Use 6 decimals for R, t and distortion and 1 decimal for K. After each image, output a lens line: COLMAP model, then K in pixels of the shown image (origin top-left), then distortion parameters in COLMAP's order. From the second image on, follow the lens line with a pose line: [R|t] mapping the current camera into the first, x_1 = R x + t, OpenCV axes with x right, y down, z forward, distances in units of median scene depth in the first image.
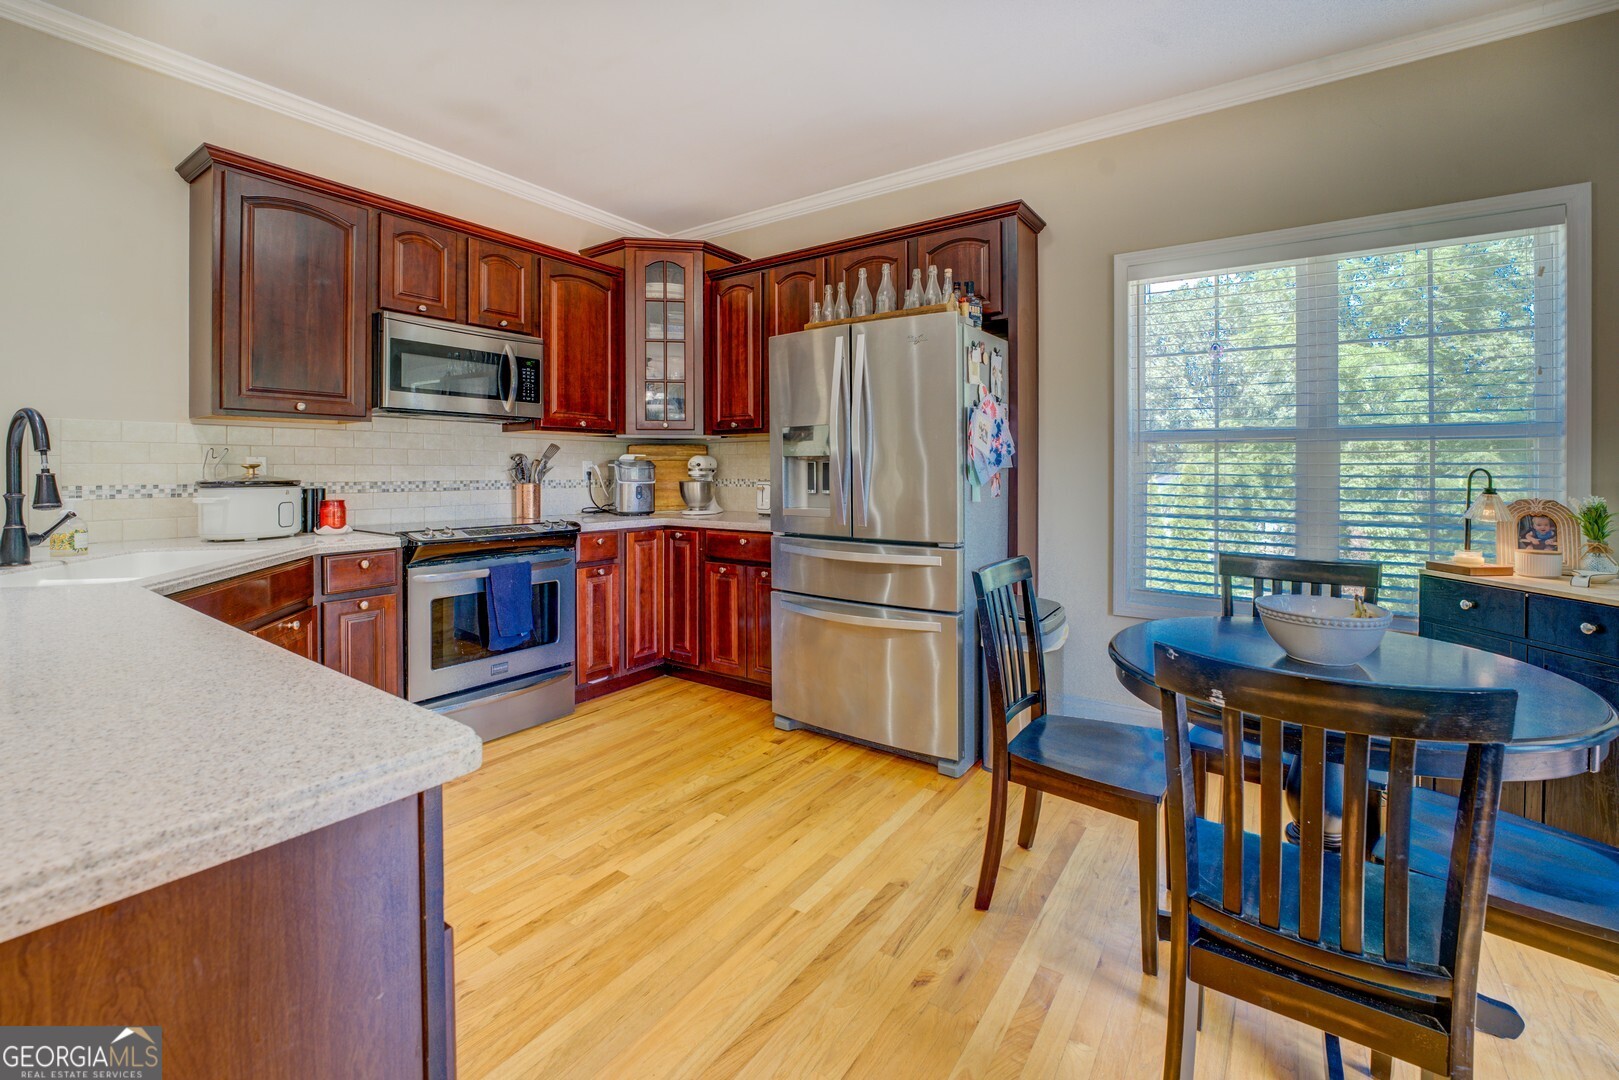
lens RADIAL K [[682.8, 0, 813.7], [0, 682.8, 464.4], [0, 0, 1]] dist [-0.023076, -0.000203]
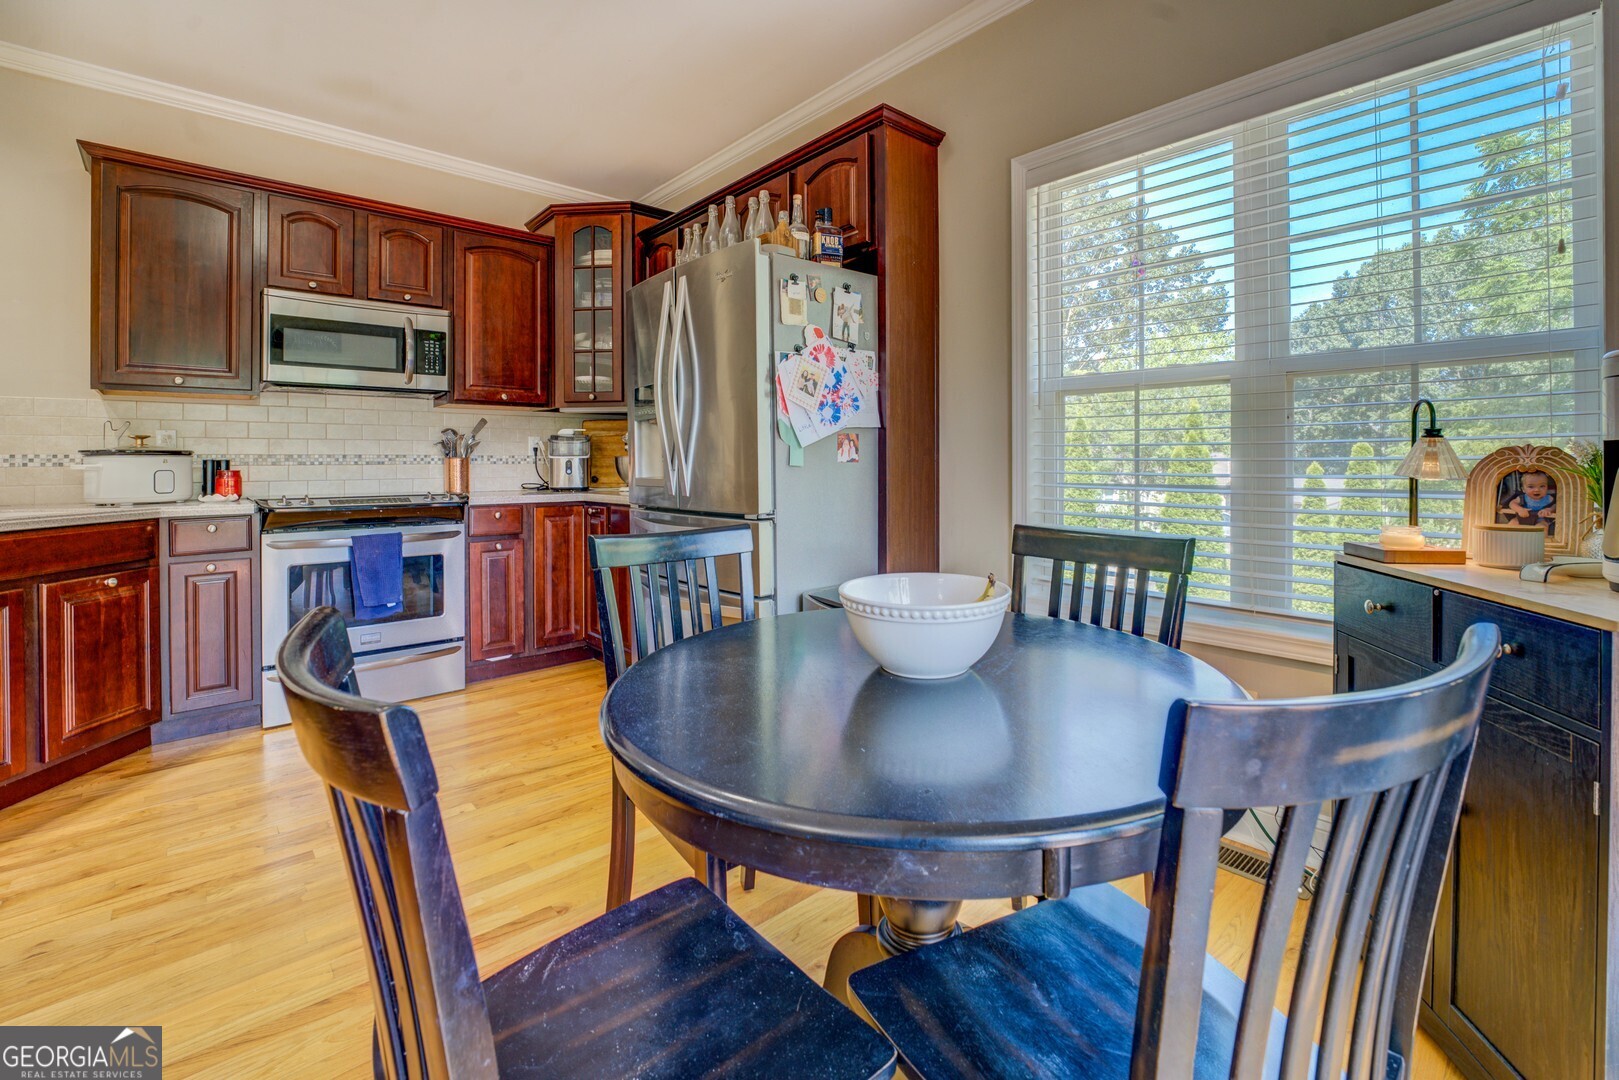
lens RADIAL K [[701.1, 0, 821.5], [0, 701.1, 457.9], [0, 0, 1]] dist [-0.033987, 0.005843]
pose [[0.974348, -0.009722, -0.224837, 0.395875], [0.010056, 0.999949, 0.000339, 0.038878], [0.224822, -0.002592, 0.974396, 0.148798]]
